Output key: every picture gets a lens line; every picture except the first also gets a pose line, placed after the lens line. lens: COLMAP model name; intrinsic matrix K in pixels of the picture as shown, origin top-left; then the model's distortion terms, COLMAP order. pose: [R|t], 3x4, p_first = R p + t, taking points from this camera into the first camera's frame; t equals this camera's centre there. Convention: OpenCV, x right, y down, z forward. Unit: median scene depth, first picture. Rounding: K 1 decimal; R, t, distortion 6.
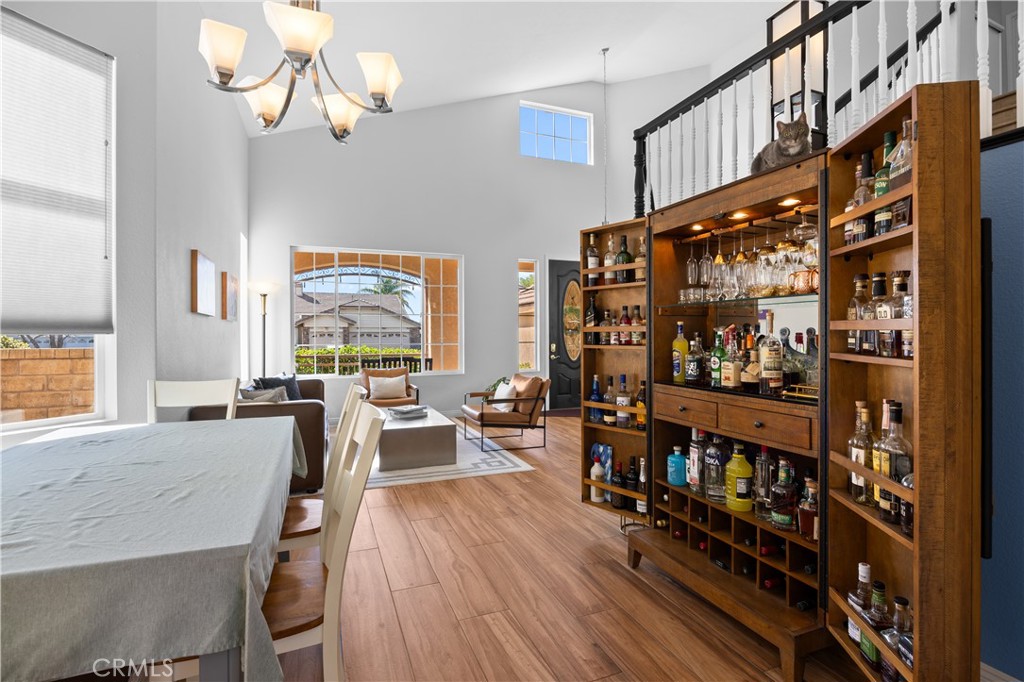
lens RADIAL K [[484.4, 0, 512.0], [0, 484.4, 341.0], [0, 0, 1]] dist [-0.014800, 0.000097]
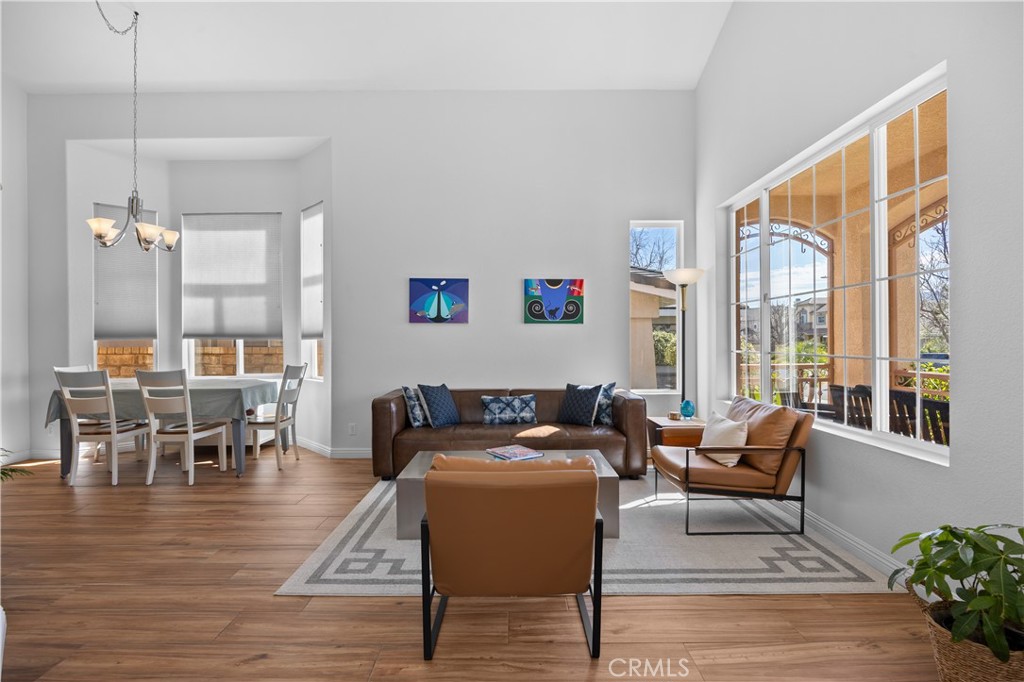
lens RADIAL K [[484.4, 0, 512.0], [0, 484.4, 341.0], [0, 0, 1]] dist [-0.014800, 0.000097]
pose [[-0.361156, 0.008189, -0.932469, 0.353124], [-0.002785, 0.999948, 0.009860, -0.013838], [0.932501, 0.006158, -0.361115, 1.136884]]
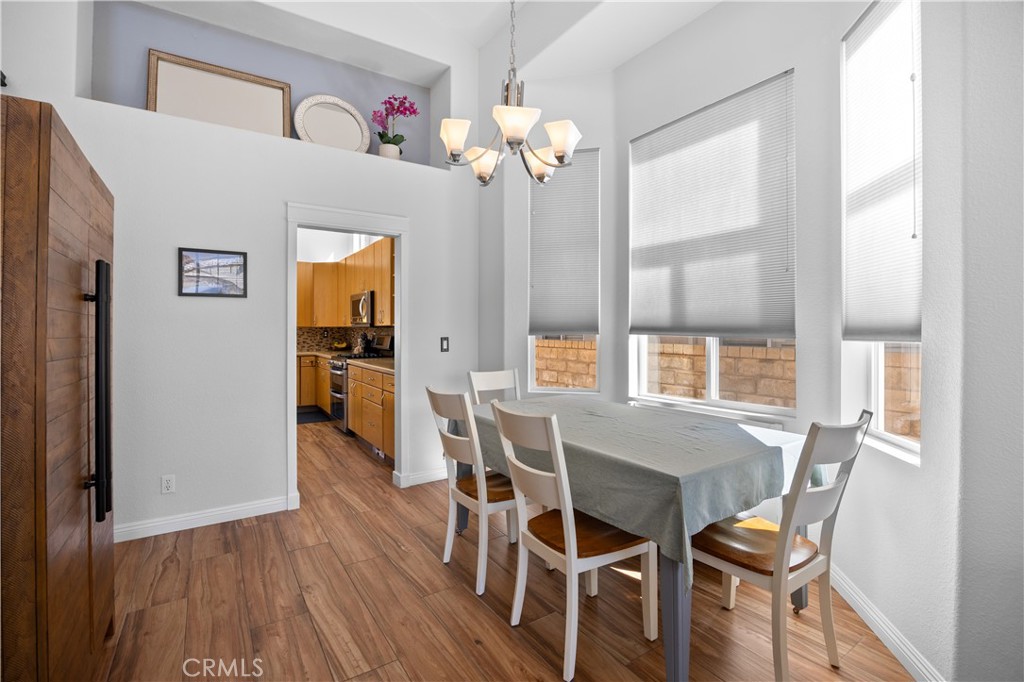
lens RADIAL K [[458.5, 0, 510.6], [0, 458.5, 330.7], [0, 0, 1]] dist [-0.024876, -0.000085]
pose [[-0.977727, 0.004129, -0.209841, -0.052833], [0.001279, 0.999905, 0.013713, -0.020050], [0.209877, 0.013139, -0.977639, 0.698031]]
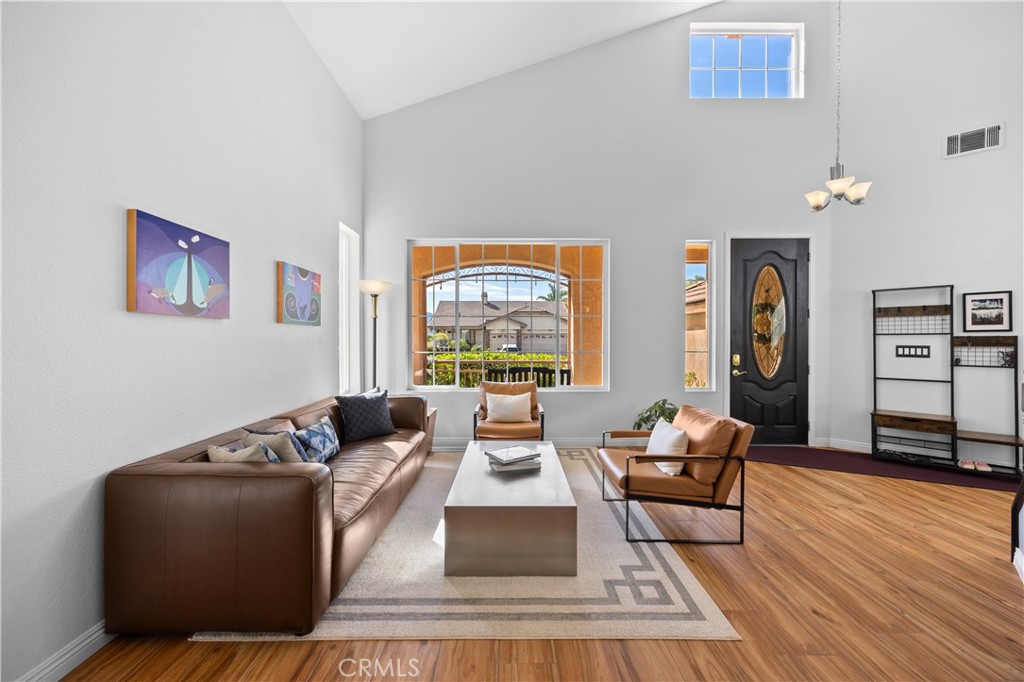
lens RADIAL K [[408.3, 0, 509.3], [0, 408.3, 340.3], [0, 0, 1]] dist [0.000667, -0.000038]
pose [[0.932109, 0.008638, -0.362074, -0.014757], [-0.009006, 0.999959, 0.000673, -0.017842], [0.362065, 0.002633, 0.932149, 0.435182]]
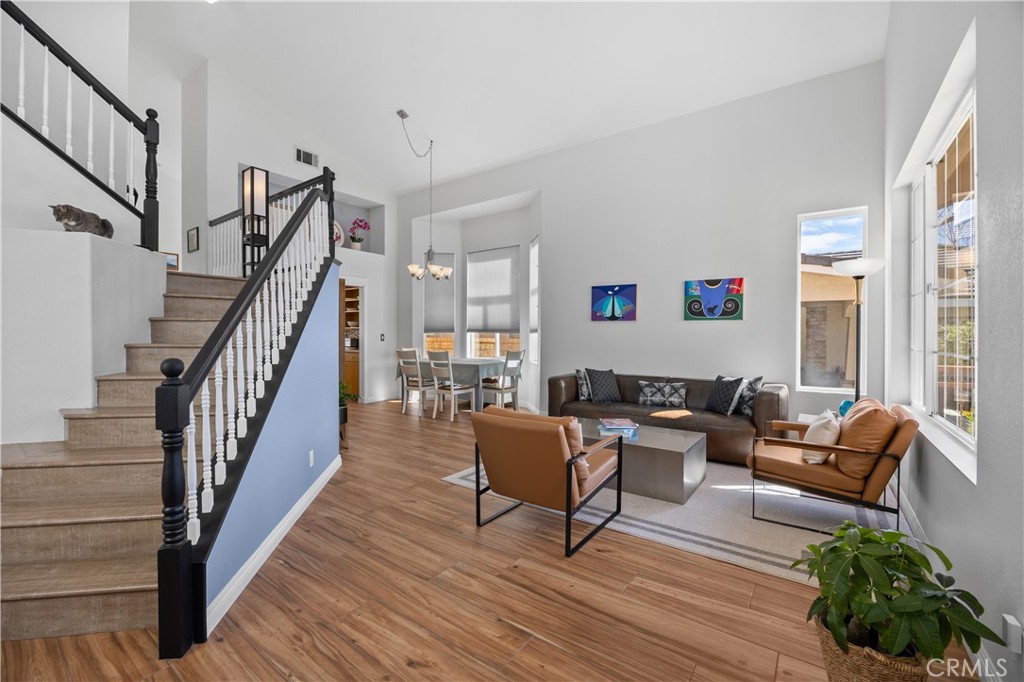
lens RADIAL K [[427.0, 0, 509.3], [0, 427.0, 336.5], [0, 0, 1]] dist [-0.016871, -0.000092]
pose [[-0.845267, 0.005845, -0.534313, 0.296947], [-0.003378, 0.999862, 0.016282, -0.016910], [0.534334, 0.015567, -0.845130, 1.394886]]
